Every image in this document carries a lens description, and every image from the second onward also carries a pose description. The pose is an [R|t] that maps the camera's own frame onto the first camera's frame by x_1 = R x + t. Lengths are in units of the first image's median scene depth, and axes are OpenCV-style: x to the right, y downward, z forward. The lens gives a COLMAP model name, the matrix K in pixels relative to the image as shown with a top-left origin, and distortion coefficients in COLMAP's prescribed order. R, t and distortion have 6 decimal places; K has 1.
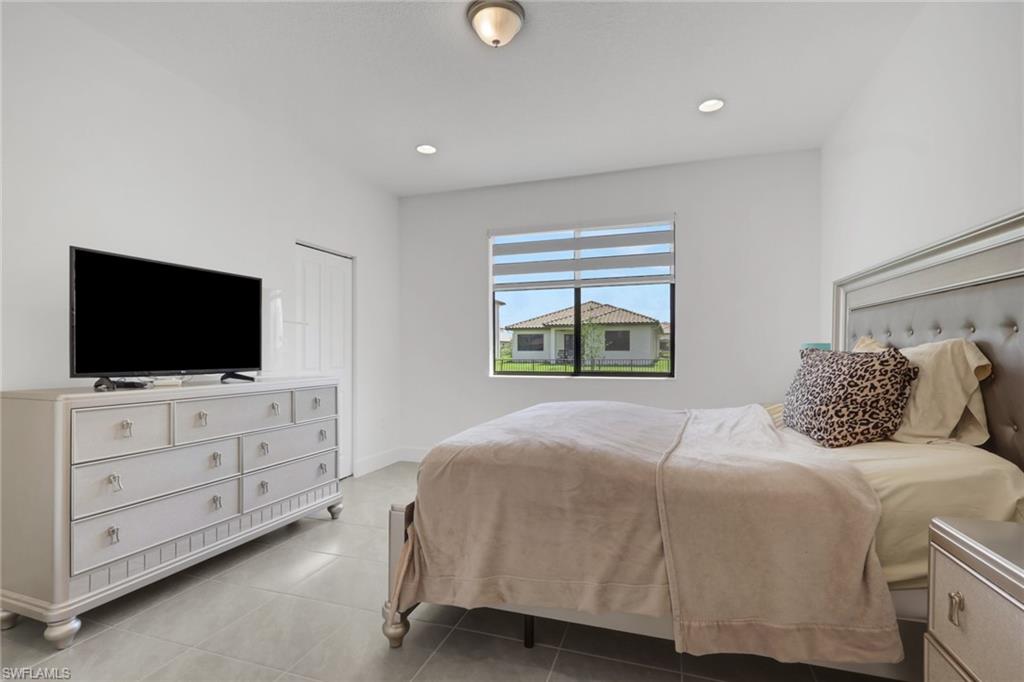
lens RADIAL K [[500.1, 0, 511.3], [0, 500.1, 349.5], [0, 0, 1]] dist [-0.000226, -0.000084]
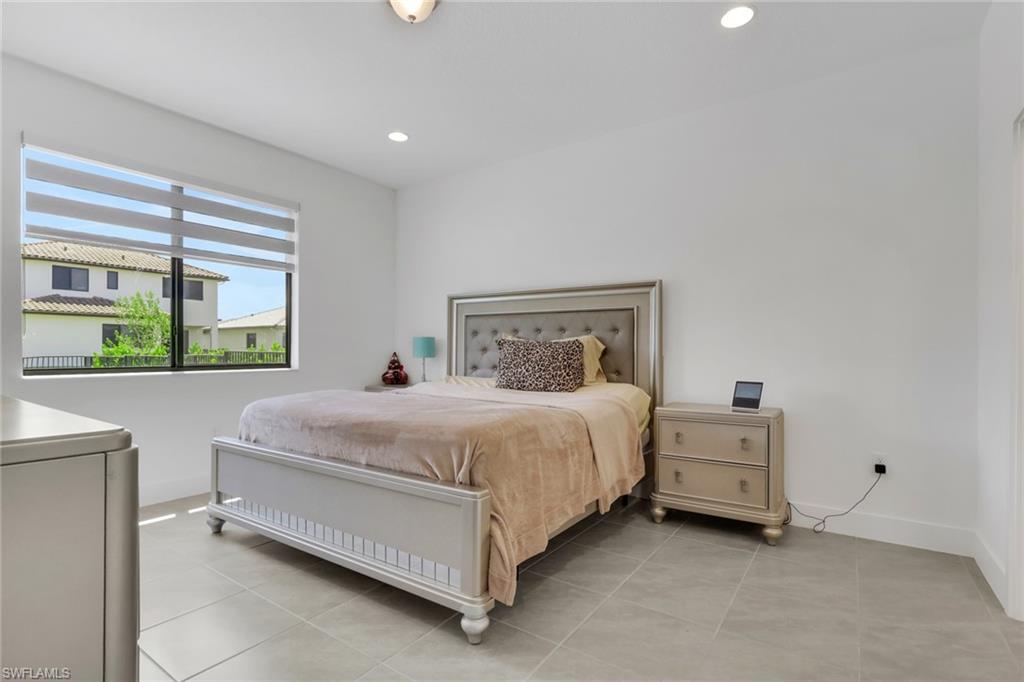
lens RADIAL K [[500.1, 0, 511.3], [0, 500.1, 349.5], [0, 0, 1]] dist [-0.000226, -0.000084]
pose [[0.260081, 0.000559, 0.965587, -0.745485], [-0.006927, 0.999975, 0.001287, 0.021953], [-0.965562, -0.007024, 0.260079, 0.454084]]
